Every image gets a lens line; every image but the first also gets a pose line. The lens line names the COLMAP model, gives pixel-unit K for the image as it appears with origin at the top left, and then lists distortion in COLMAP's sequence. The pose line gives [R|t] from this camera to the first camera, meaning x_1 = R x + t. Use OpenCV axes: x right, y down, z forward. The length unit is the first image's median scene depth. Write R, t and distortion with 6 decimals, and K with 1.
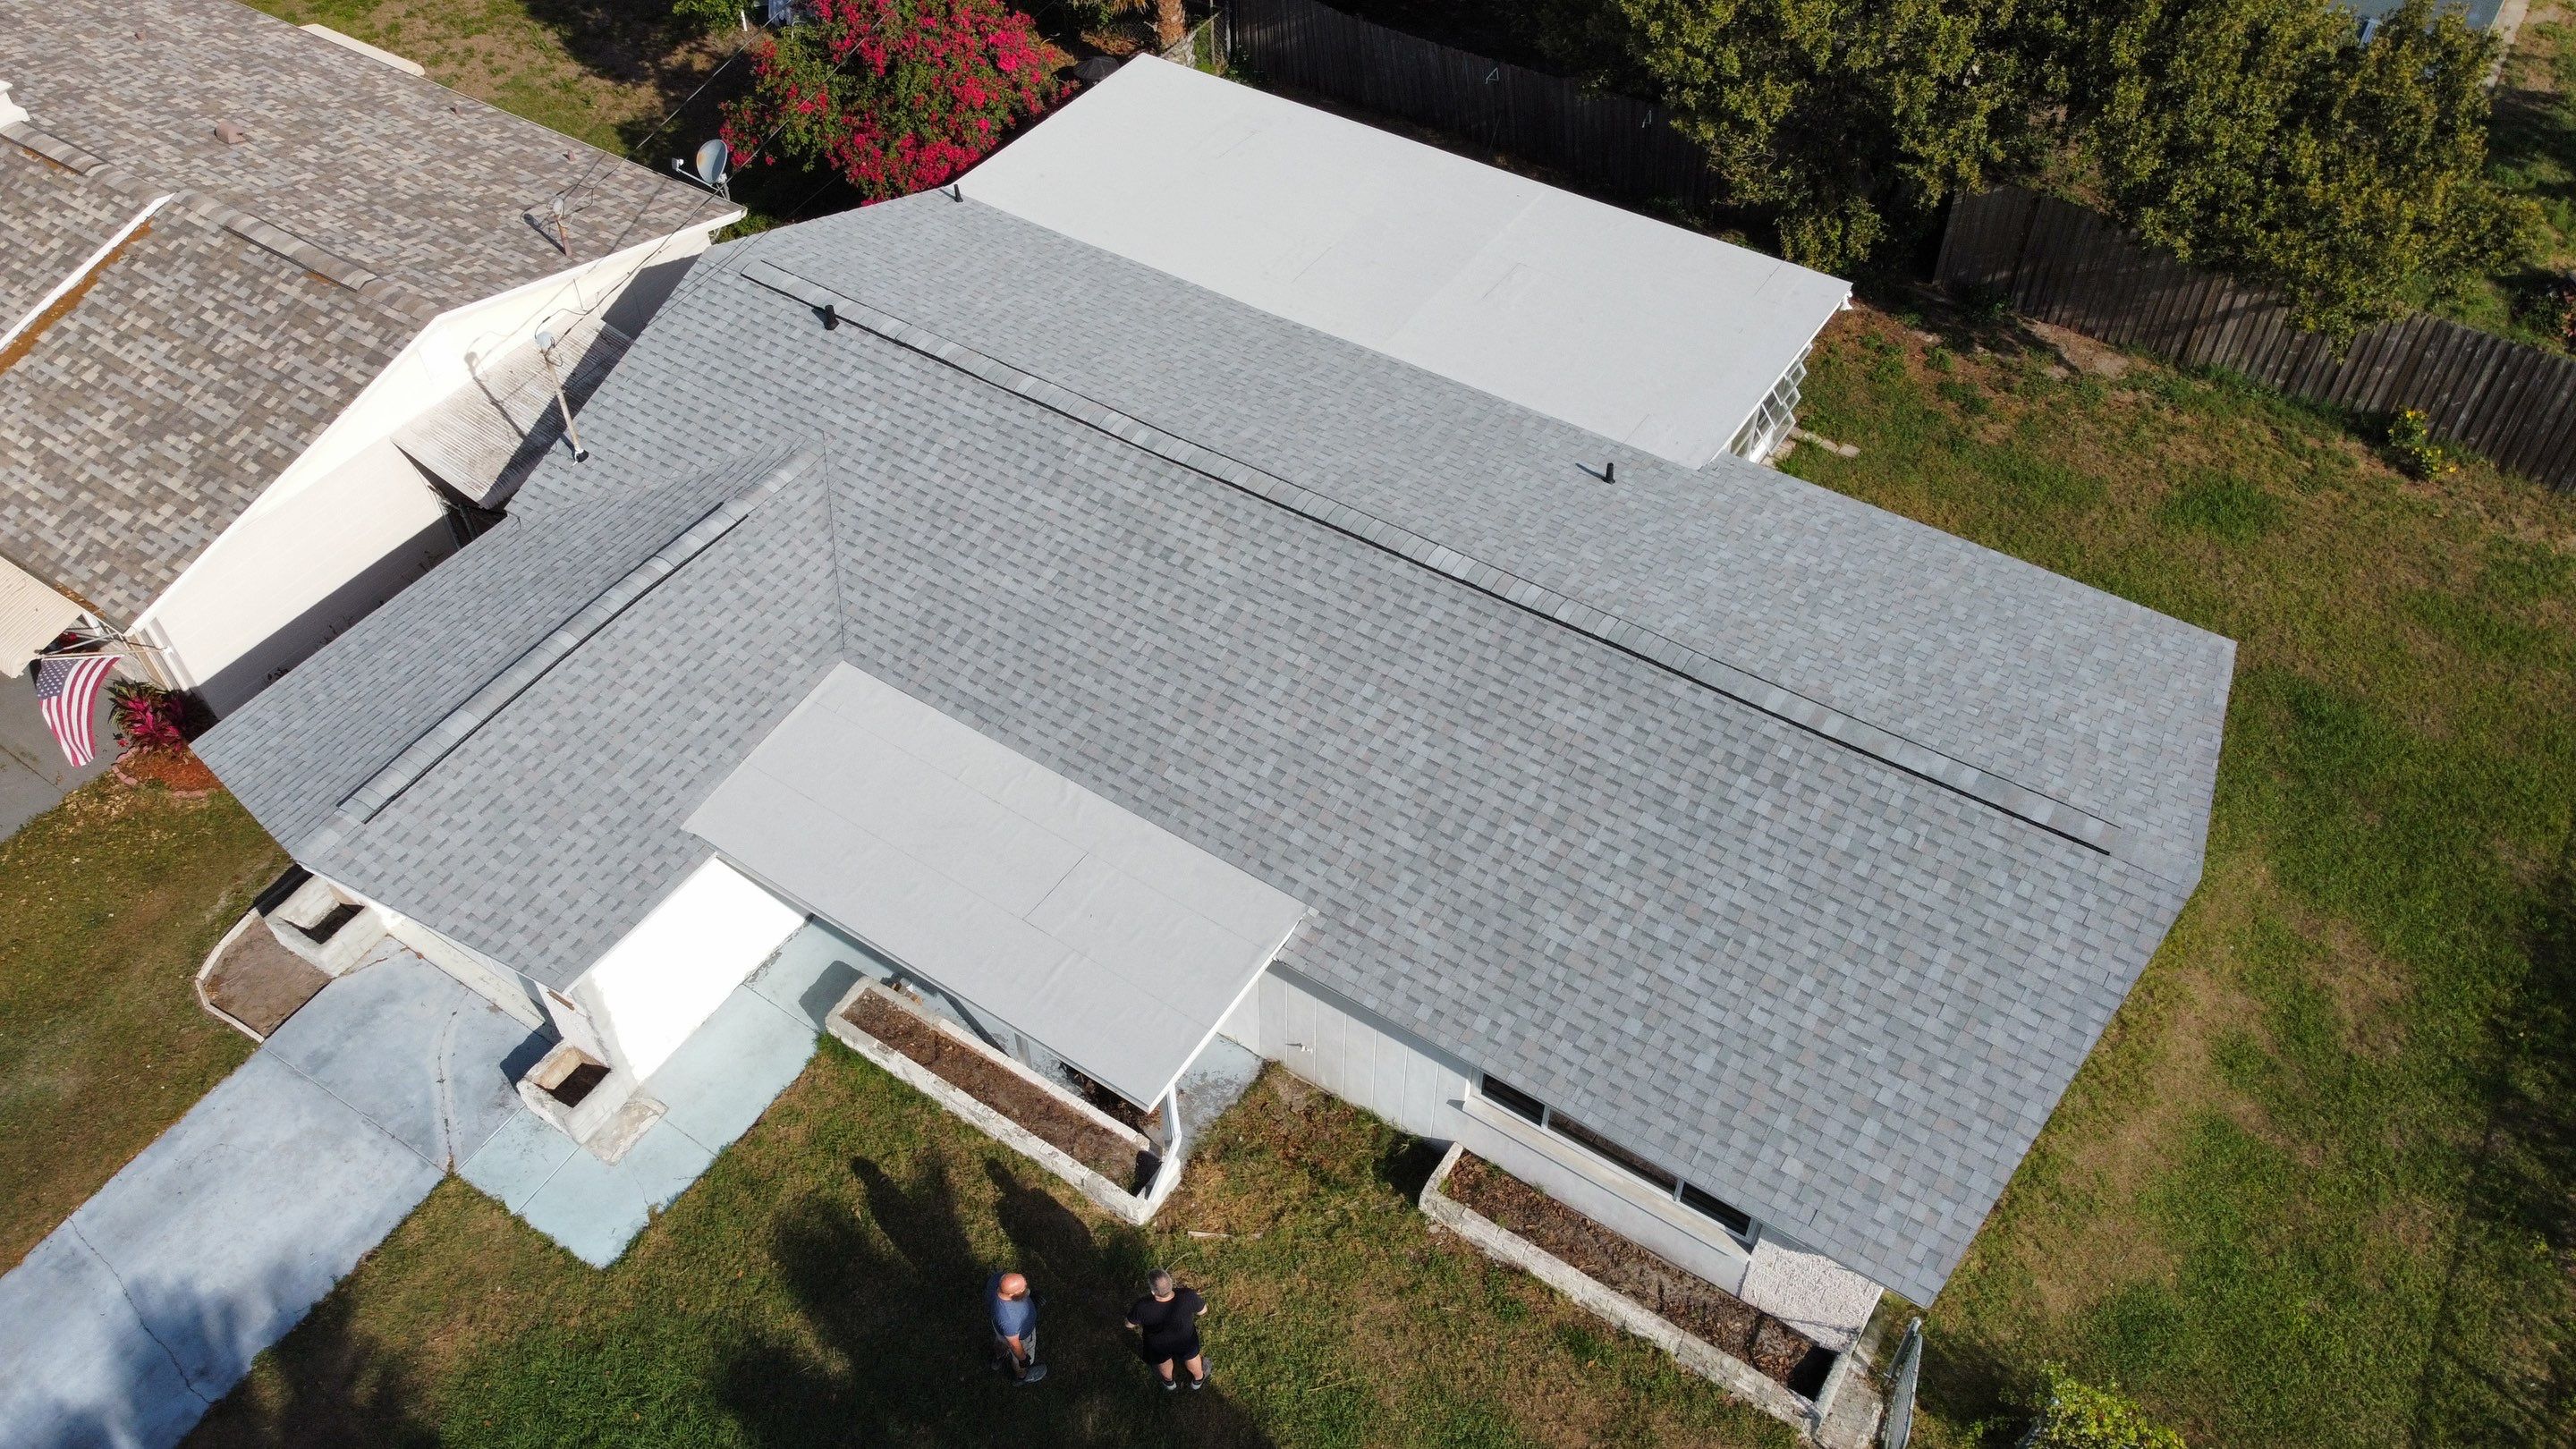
lens RADIAL K [[1935.2, 0, 1252.1], [0, 1935.2, 713.9], [0, 0, 1]] dist [-0.001685, 0.024082]
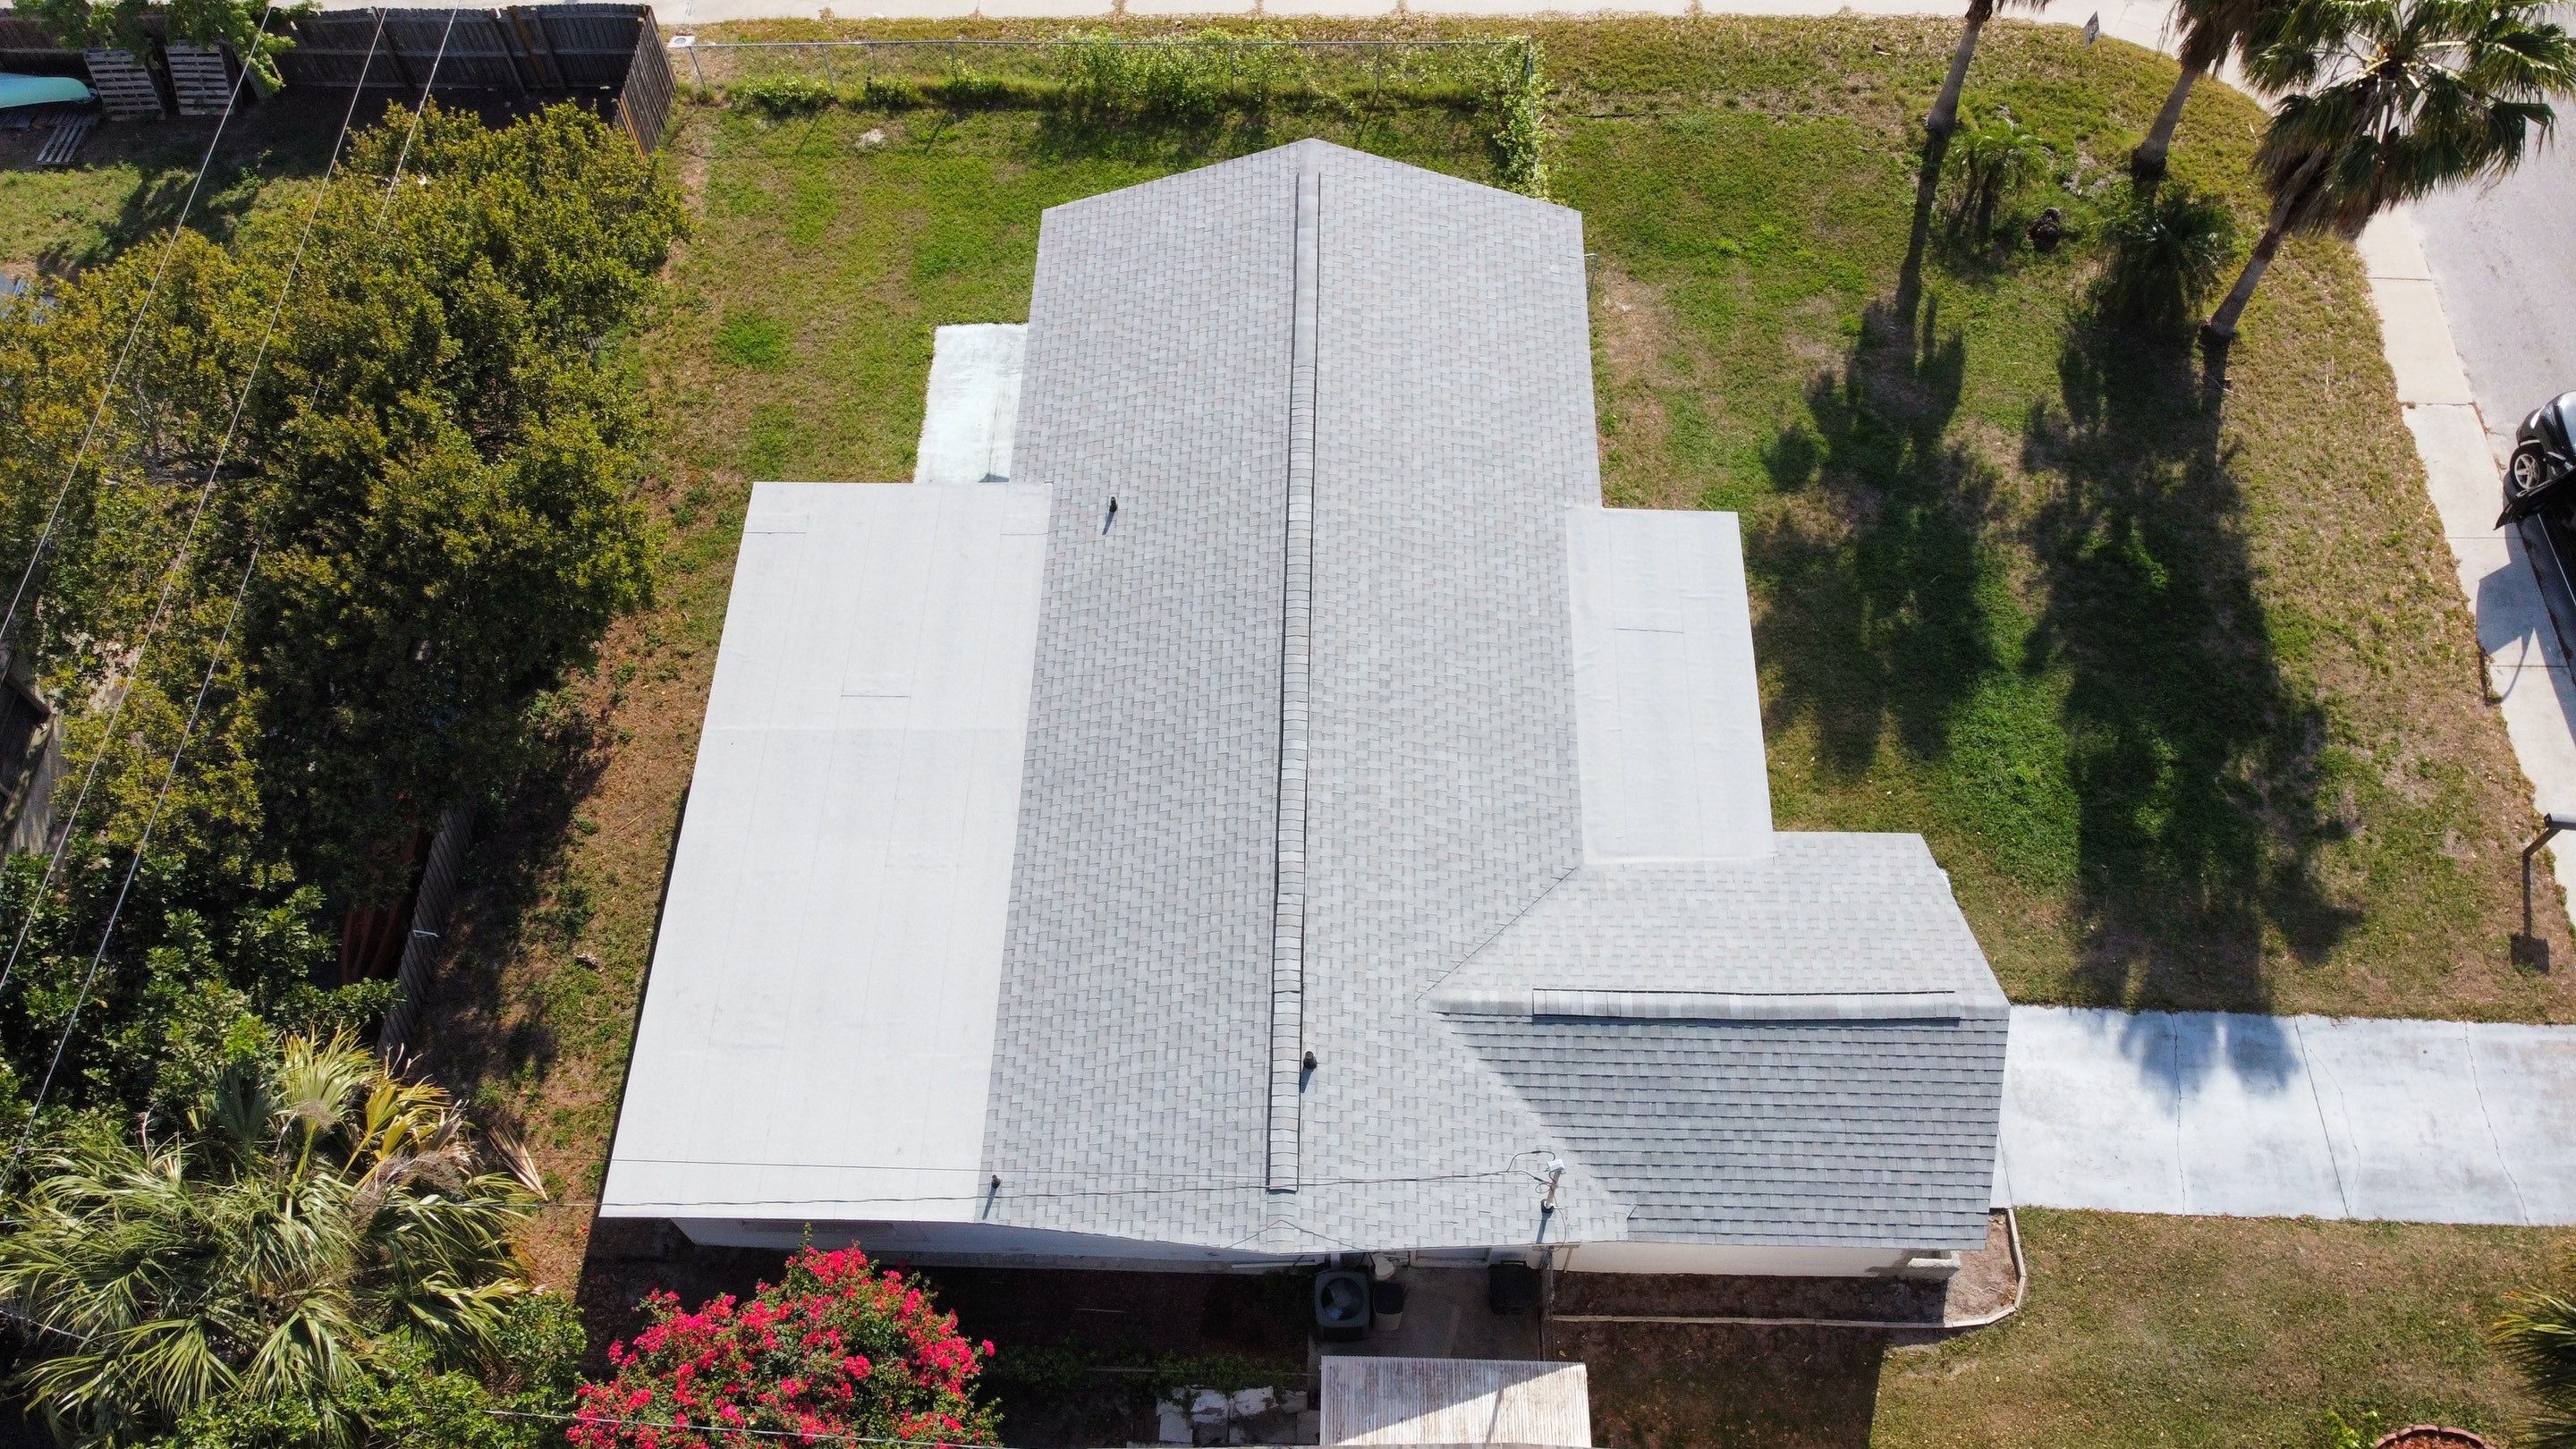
lens RADIAL K [[1909.7, 0, 1254.7], [0, 1909.7, 717.4], [0, 0, 1]] dist [0.002064, 0.000147]
pose [[-0.527894, -0.712626, 0.462052, -0.540450], [0.645318, 0.017148, 0.763722, -0.997103], [-0.552171, 0.701335, 0.450818, 0.439469]]
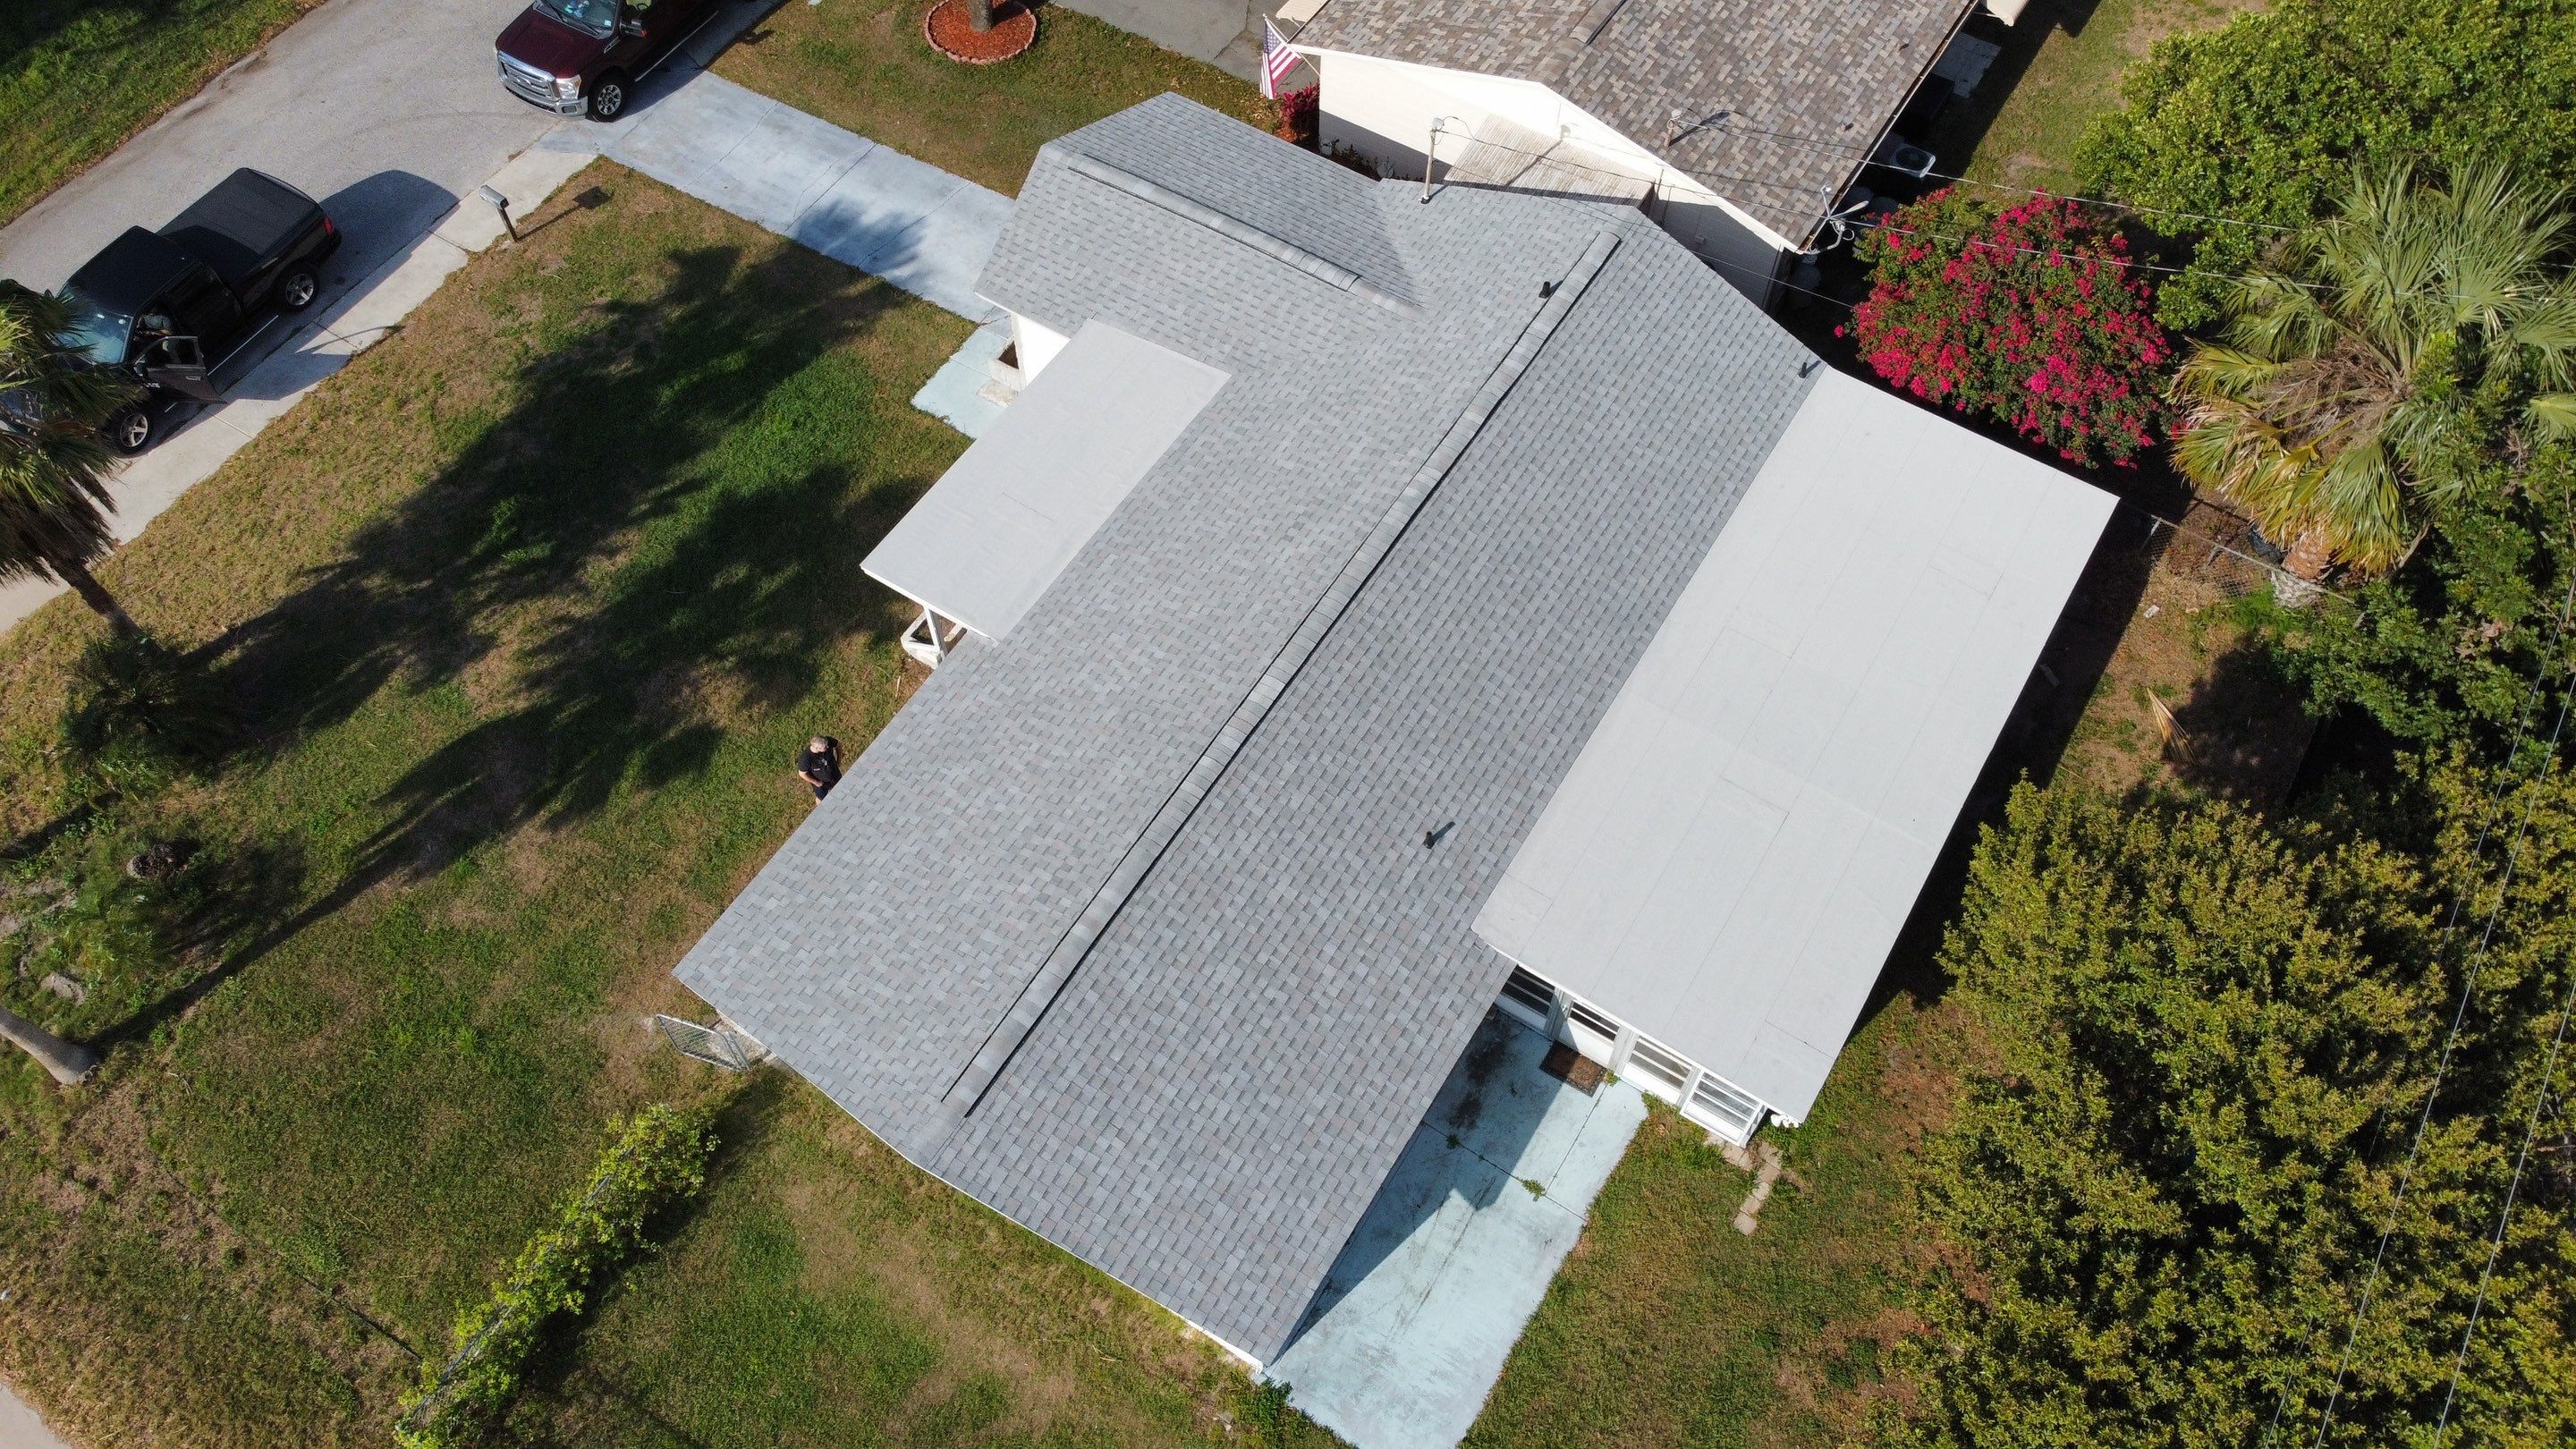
lens RADIAL K [[1962.3, 0, 1248.1], [0, 1962.3, 690.5], [0, 0, 1]] dist [-0.003367, -0.000635]
pose [[0.020508, 0.849564, -0.527087, 0.683453], [-0.725554, 0.375361, 0.576780, -0.710766], [0.687860, 0.370602, 0.624102, 0.159590]]
